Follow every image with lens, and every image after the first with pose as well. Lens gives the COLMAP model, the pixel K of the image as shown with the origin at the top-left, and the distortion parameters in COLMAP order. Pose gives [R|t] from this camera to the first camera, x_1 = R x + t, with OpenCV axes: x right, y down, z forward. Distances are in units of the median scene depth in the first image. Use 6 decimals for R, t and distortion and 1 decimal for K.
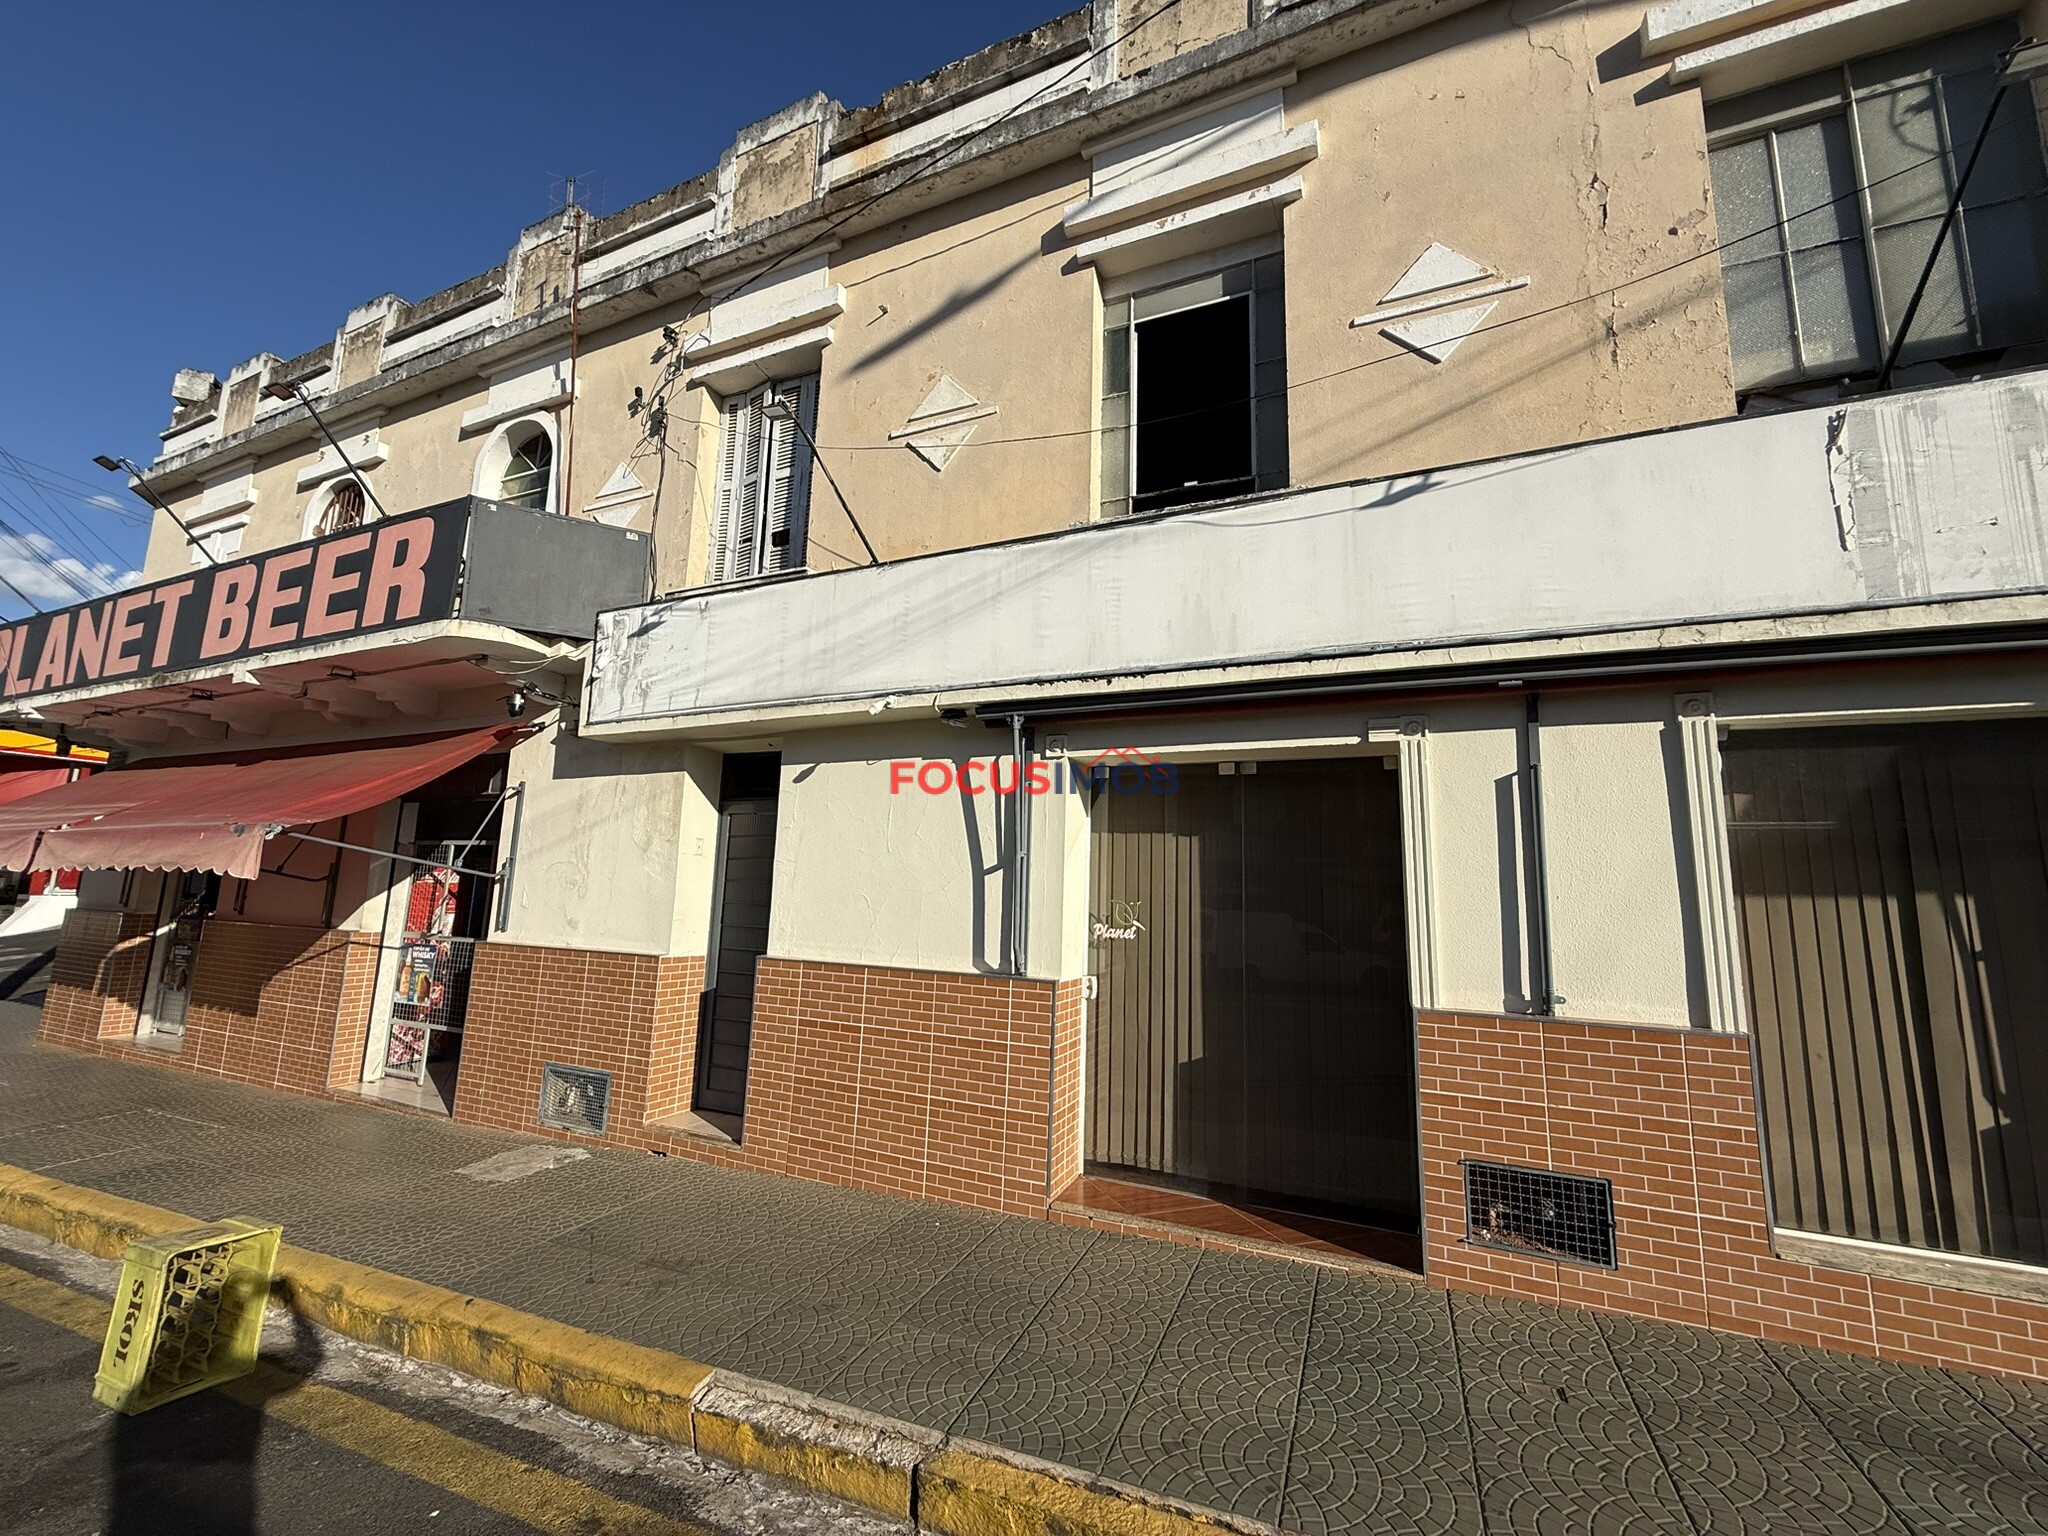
lens RADIAL K [[820.9, 0, 1024.4], [0, 820.9, 774.2], [0, 0, 1]] dist [-0.002438, -0.000045]
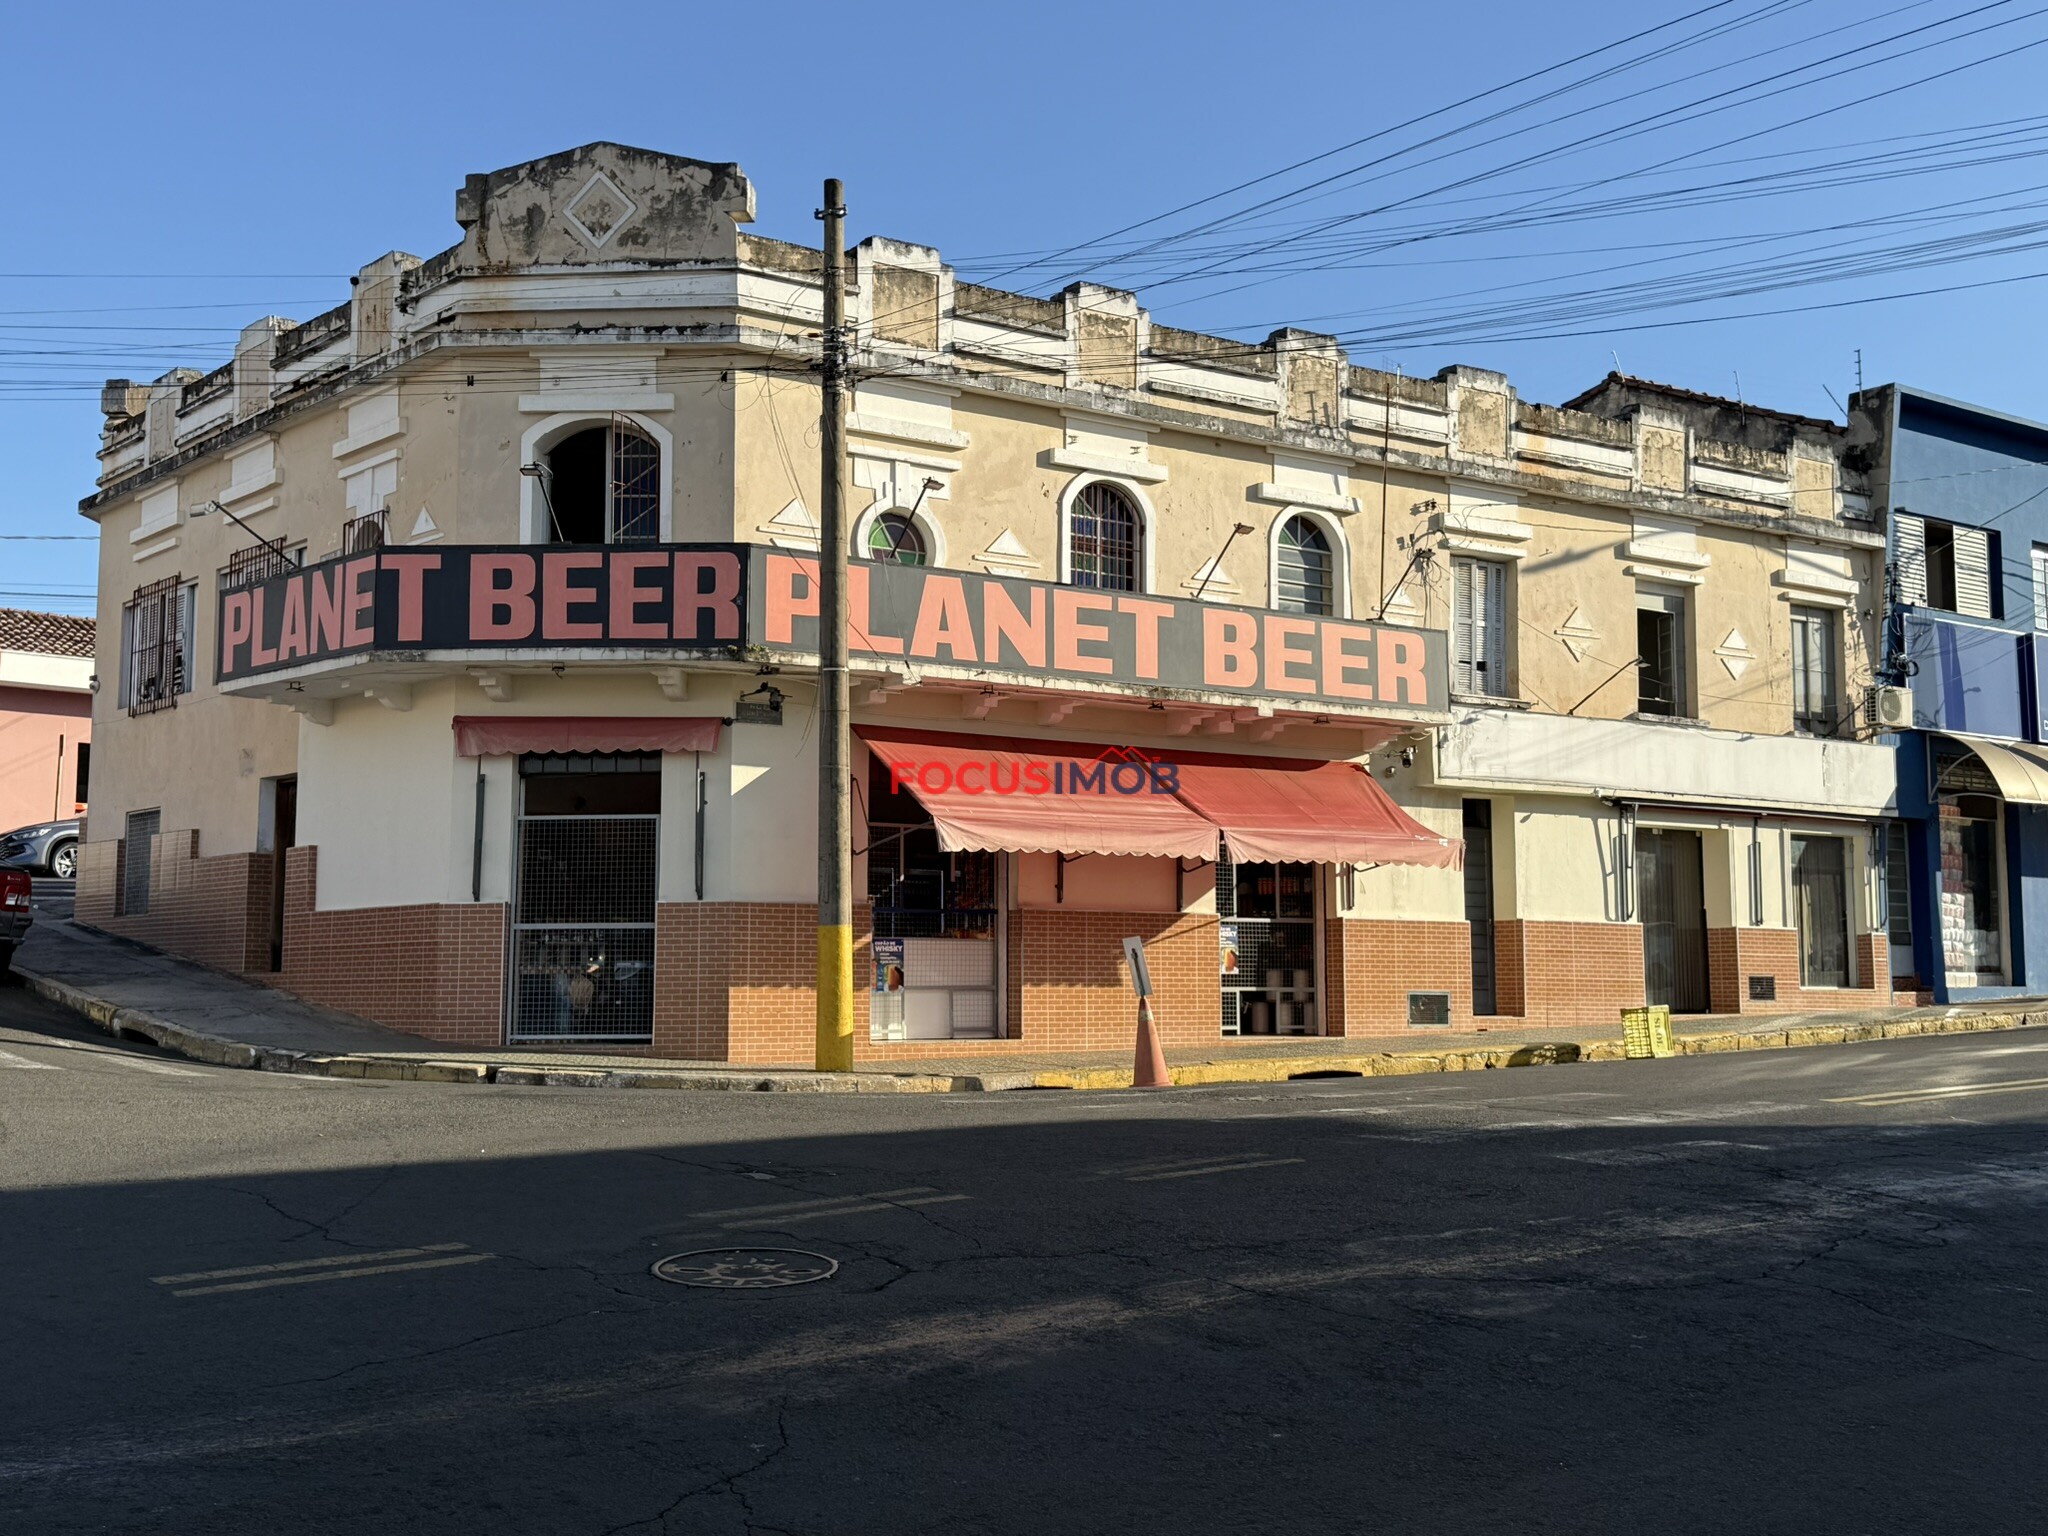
lens RADIAL K [[2202.0, 0, 1023.8], [0, 2202.0, 766.1], [0, 0, 1]] dist [0.023364, 0.000000]
pose [[0.528918, 0.056979, 0.846758, -5.652559], [-0.113650, 0.993512, 0.004136, -0.009726], [-0.841029, -0.098421, 0.531962, -0.715481]]
